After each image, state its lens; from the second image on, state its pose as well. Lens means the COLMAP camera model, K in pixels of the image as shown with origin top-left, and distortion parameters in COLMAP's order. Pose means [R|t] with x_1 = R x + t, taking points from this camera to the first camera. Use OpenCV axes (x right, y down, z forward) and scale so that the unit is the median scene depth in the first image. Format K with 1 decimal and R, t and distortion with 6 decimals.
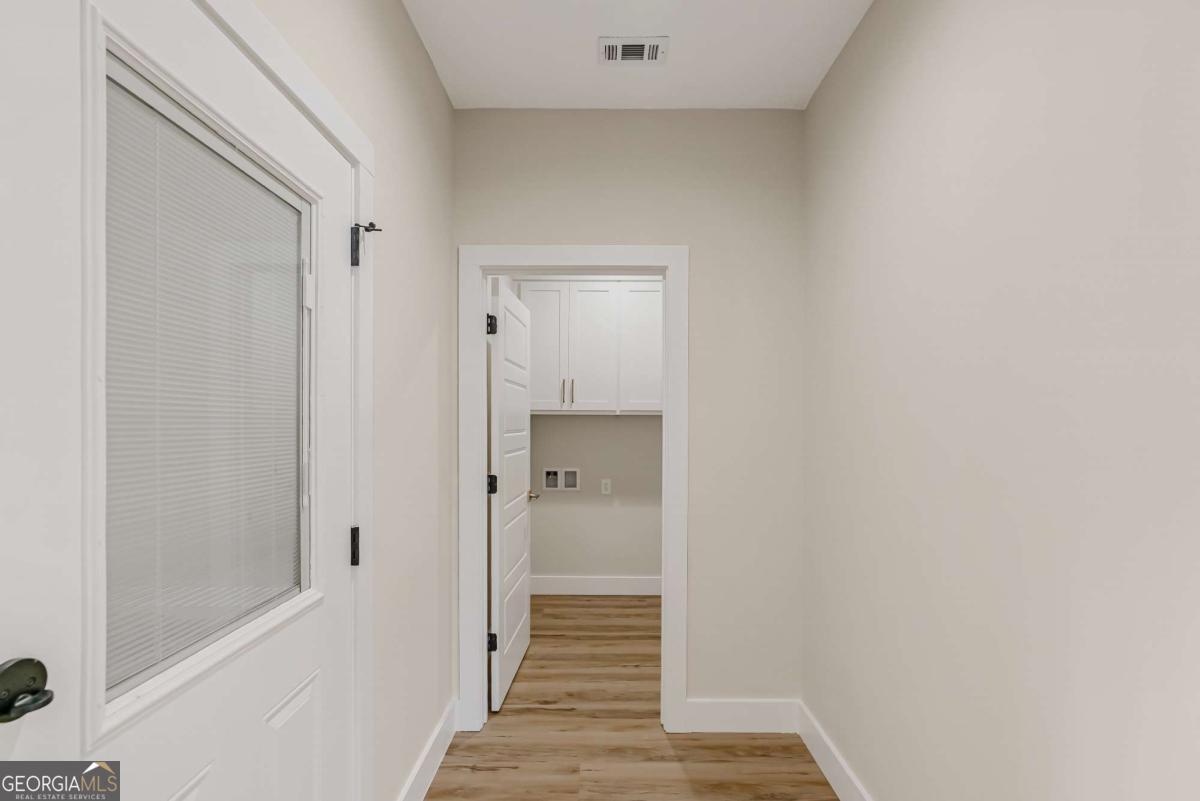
lens RADIAL K [[560.2, 0, 598.8], [0, 560.2, 429.0], [0, 0, 1]] dist [-0.001492, -0.000126]
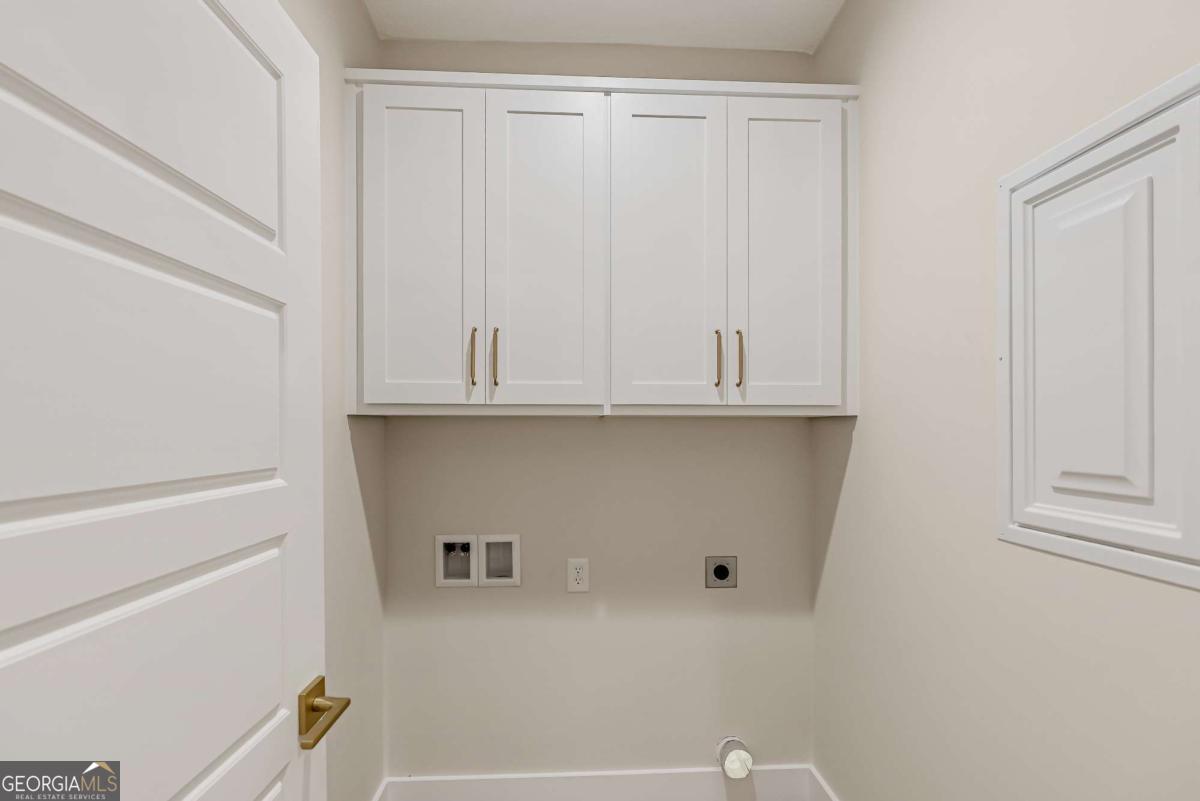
lens RADIAL K [[560.2, 0, 598.8], [0, 560.2, 429.0], [0, 0, 1]] dist [-0.001492, -0.000126]
pose [[0.997971, -0.006676, 0.063324, 0.001614], [0.007120, 0.999952, -0.006791, -0.011401], [-0.063276, 0.007229, 0.997970, 0.546853]]
